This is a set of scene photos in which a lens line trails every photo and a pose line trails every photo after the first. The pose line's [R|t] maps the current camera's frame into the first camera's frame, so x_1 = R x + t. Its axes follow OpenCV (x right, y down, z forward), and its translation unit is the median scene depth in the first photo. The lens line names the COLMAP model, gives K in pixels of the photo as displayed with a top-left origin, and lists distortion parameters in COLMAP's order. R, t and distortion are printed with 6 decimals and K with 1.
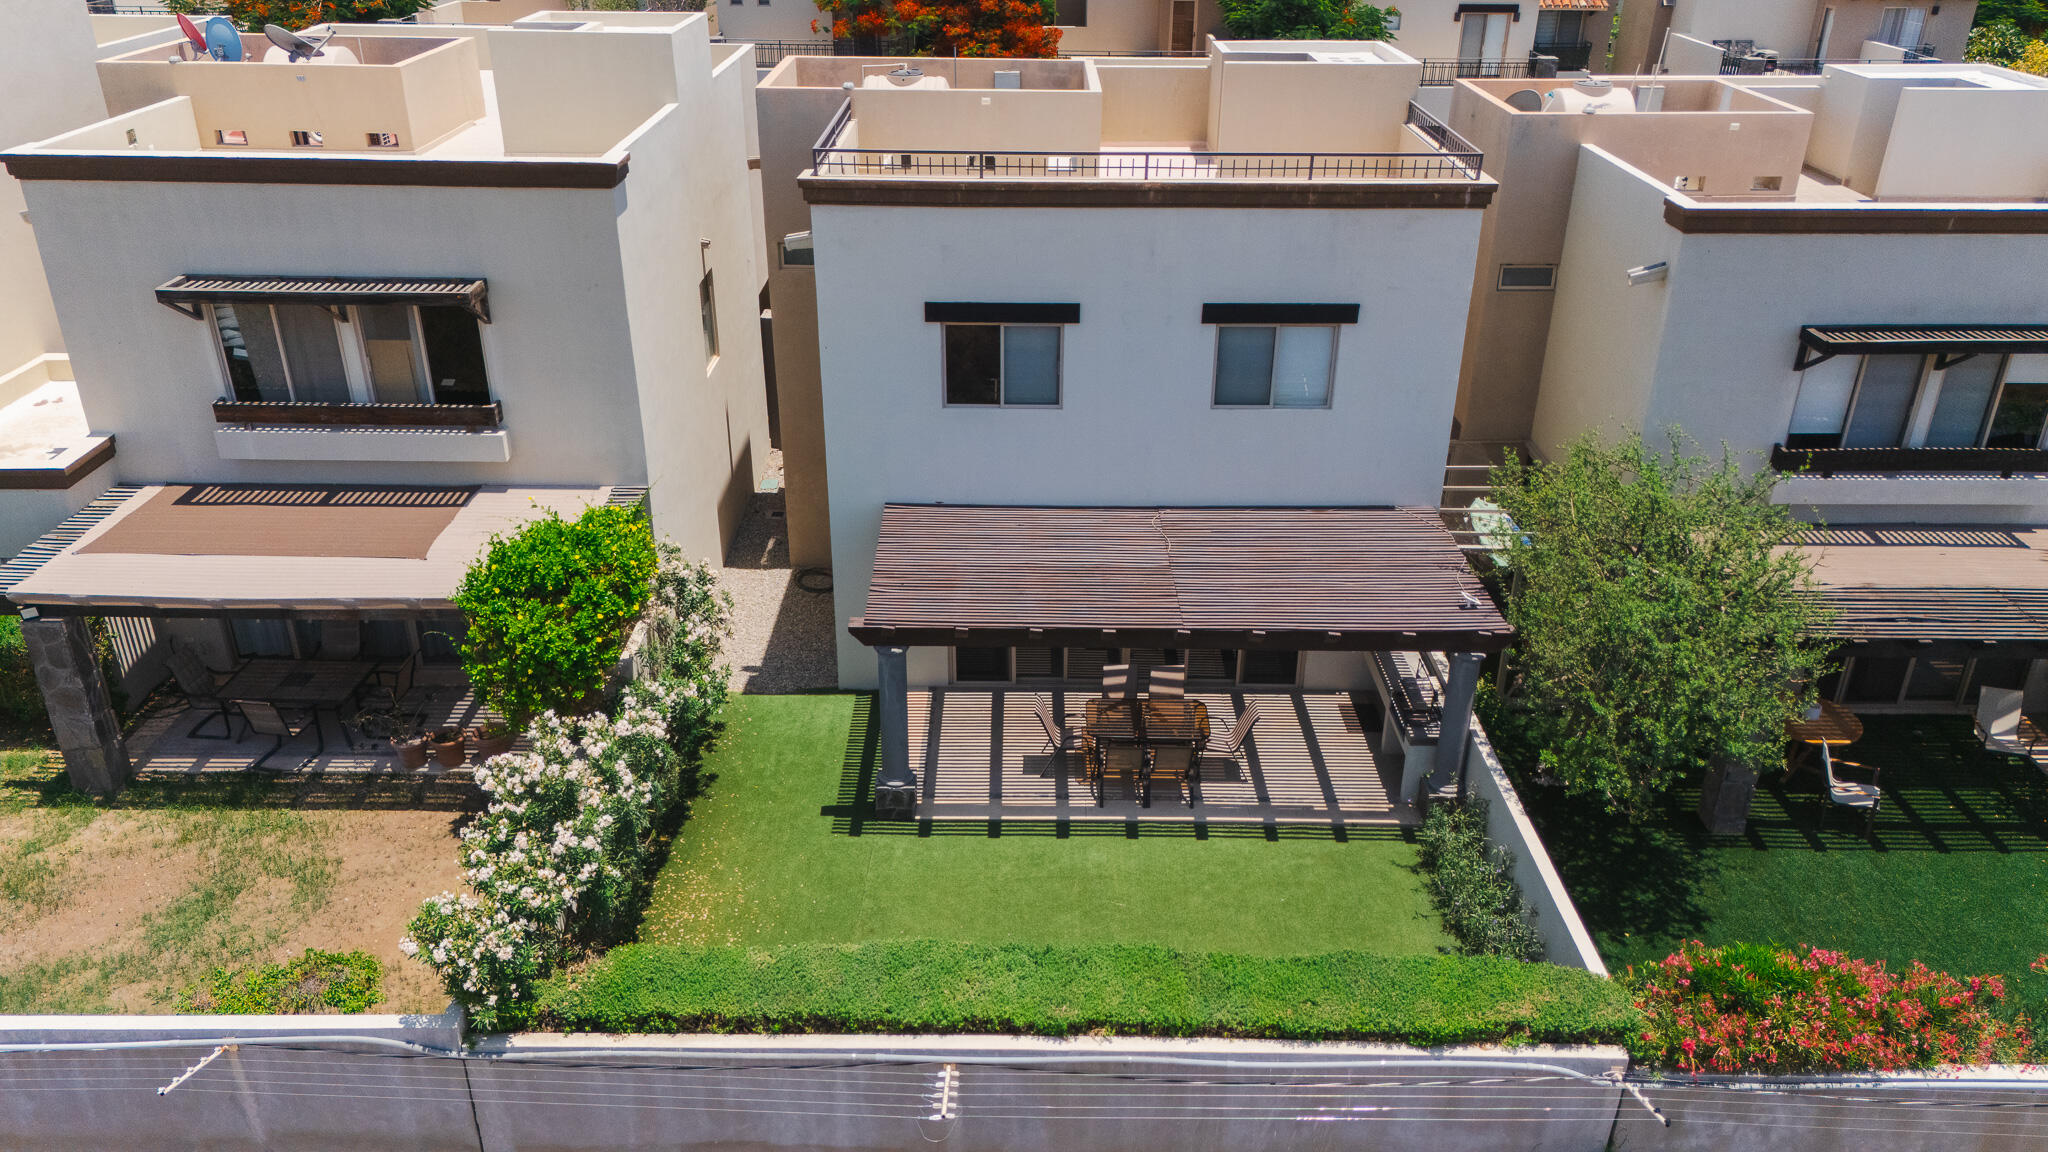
lens RADIAL K [[1505.0, 0, 1024.0], [0, 1505.0, 576.0], [0, 0, 1]] dist [0.134112, -0.230095]
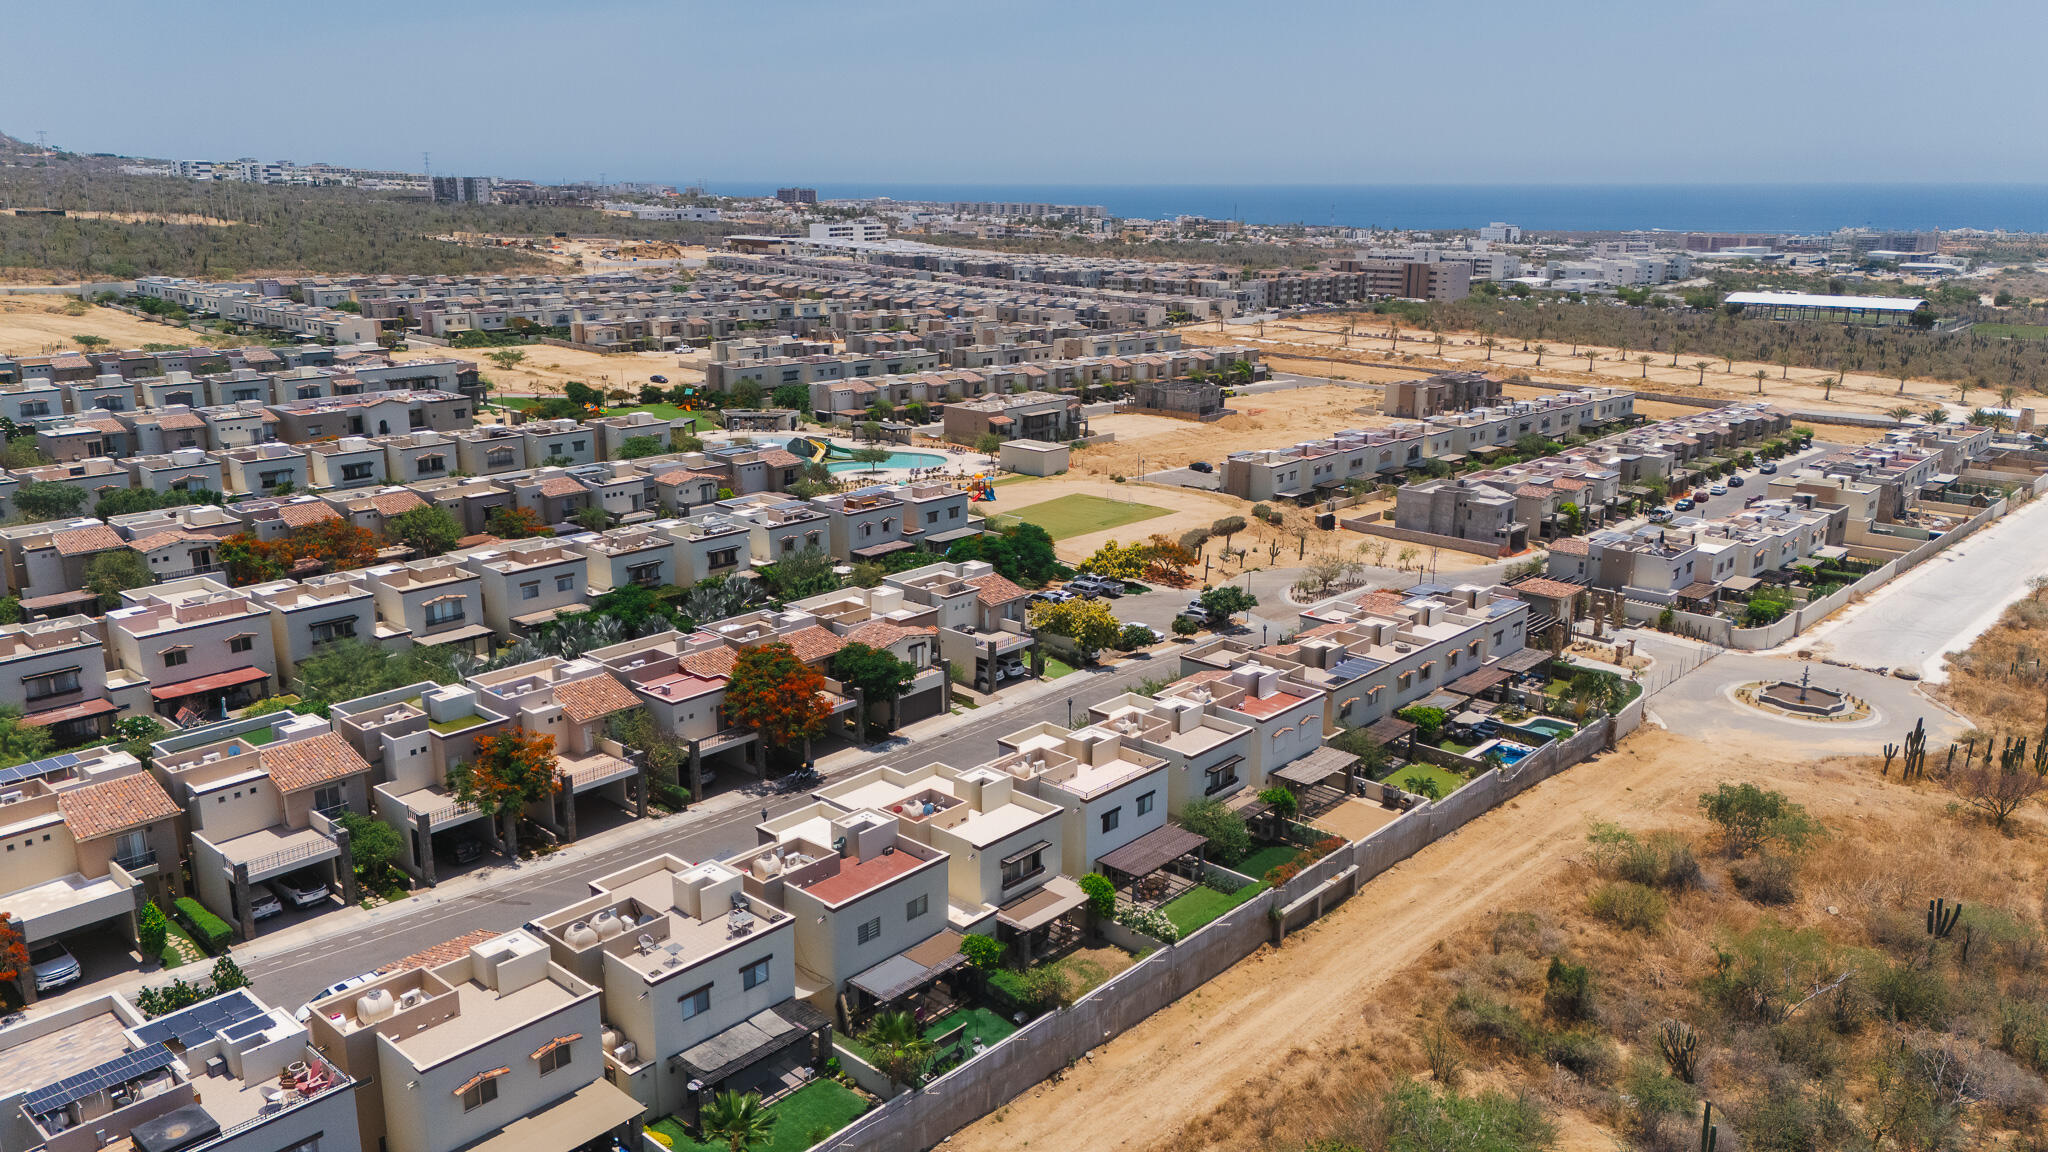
lens RADIAL K [[1503.2, 0, 1025.4], [0, 1503.2, 583.5], [0, 0, 1]] dist [0.088764, -0.098628]
pose [[0.670680, -0.200097, 0.714247, -3.589365], [0.335620, 0.940581, -0.051643, -0.723400], [-0.661474, 0.274351, 0.697985, -2.458810]]
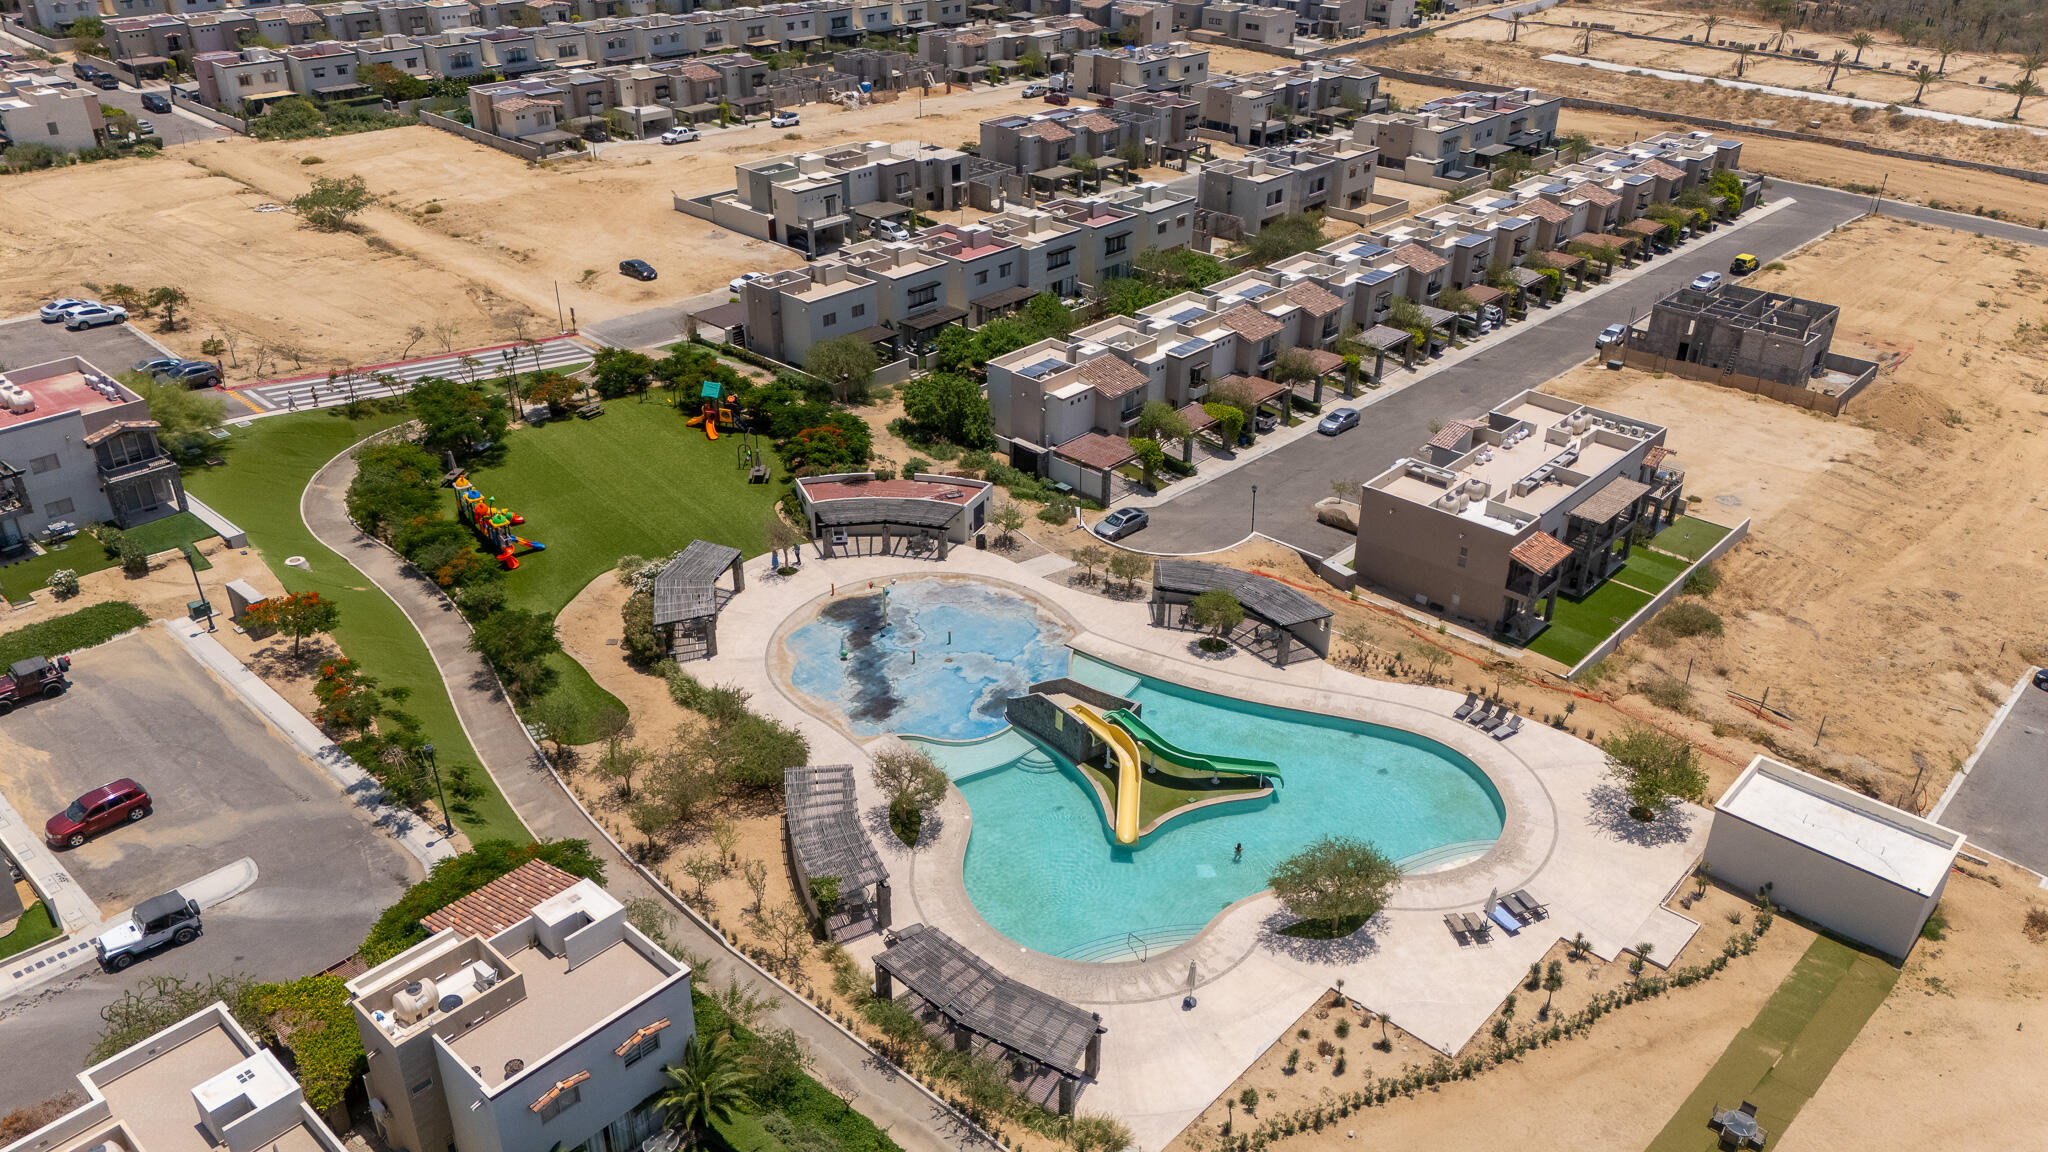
lens RADIAL K [[1509.9, 0, 1024.0], [0, 1509.9, 576.0], [0, 0, 1]] dist [0.056272, -0.038184]
pose [[0.673452, -0.359254, 0.646064, 1.923575], [0.329813, 0.928183, 0.172336, -4.458795], [-0.661578, 0.097020, 0.743573, 4.371710]]
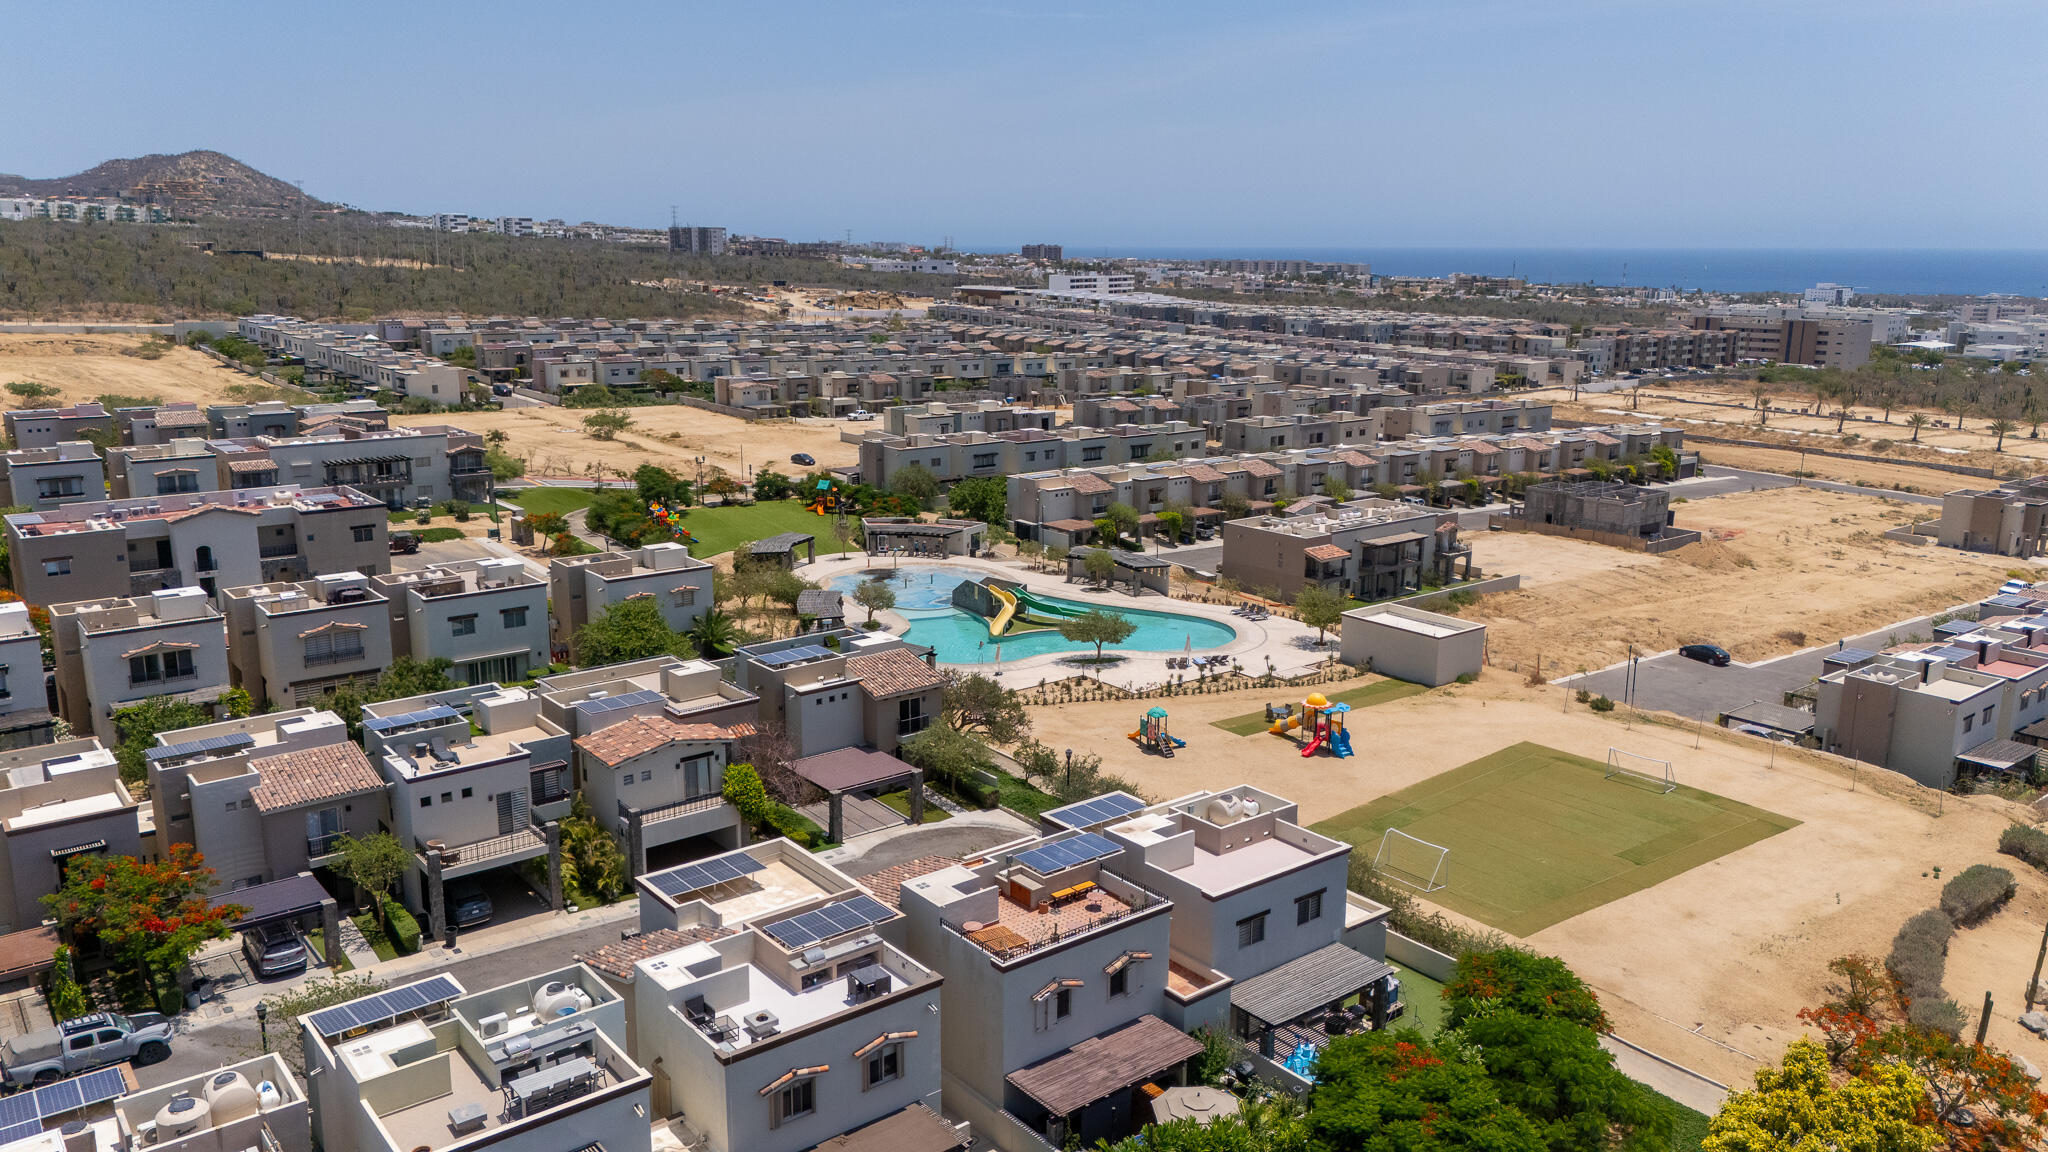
lens RADIAL K [[1503.2, 0, 1025.4], [0, 1503.2, 583.5], [0, 0, 1]] dist [0.088764, -0.098628]
pose [[0.779399, -0.143987, 0.609758, 0.444992], [0.282373, 0.949512, -0.136716, -2.176007], [-0.559288, 0.278736, 0.780707, 1.777217]]
